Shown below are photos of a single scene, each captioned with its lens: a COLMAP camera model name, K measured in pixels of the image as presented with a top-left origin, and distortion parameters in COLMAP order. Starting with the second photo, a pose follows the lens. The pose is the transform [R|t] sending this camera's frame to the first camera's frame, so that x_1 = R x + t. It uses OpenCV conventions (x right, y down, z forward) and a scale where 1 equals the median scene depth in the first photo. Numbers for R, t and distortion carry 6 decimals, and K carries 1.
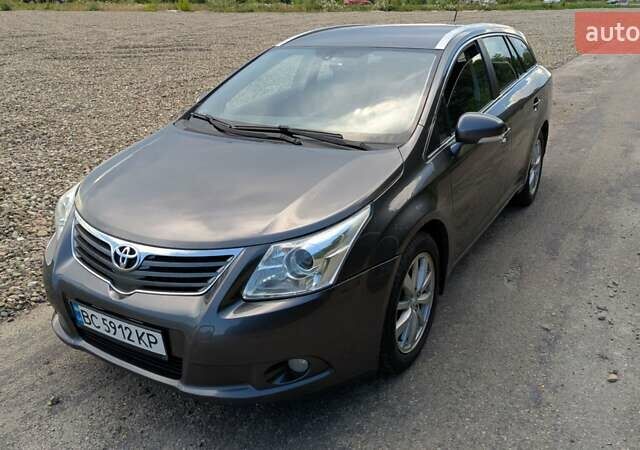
lens RADIAL K [[599.8, 0, 331.9], [0, 599.8, 192.3], [0, 0, 1]] dist [0.048669, -0.011149]
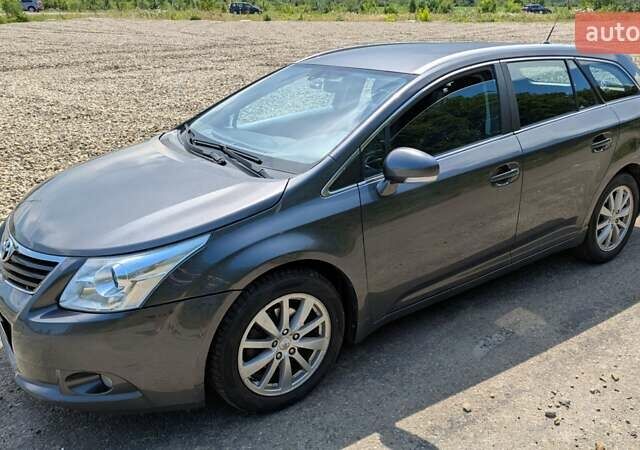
lens RADIAL K [[599.8, 0, 331.9], [0, 599.8, 192.3], [0, 0, 1]] dist [0.048669, -0.011149]
pose [[0.914218, 0.114829, -0.388613, 0.635607], [-0.119919, 0.992720, 0.011223, -0.083399], [0.387072, 0.036342, 0.921333, 0.182217]]
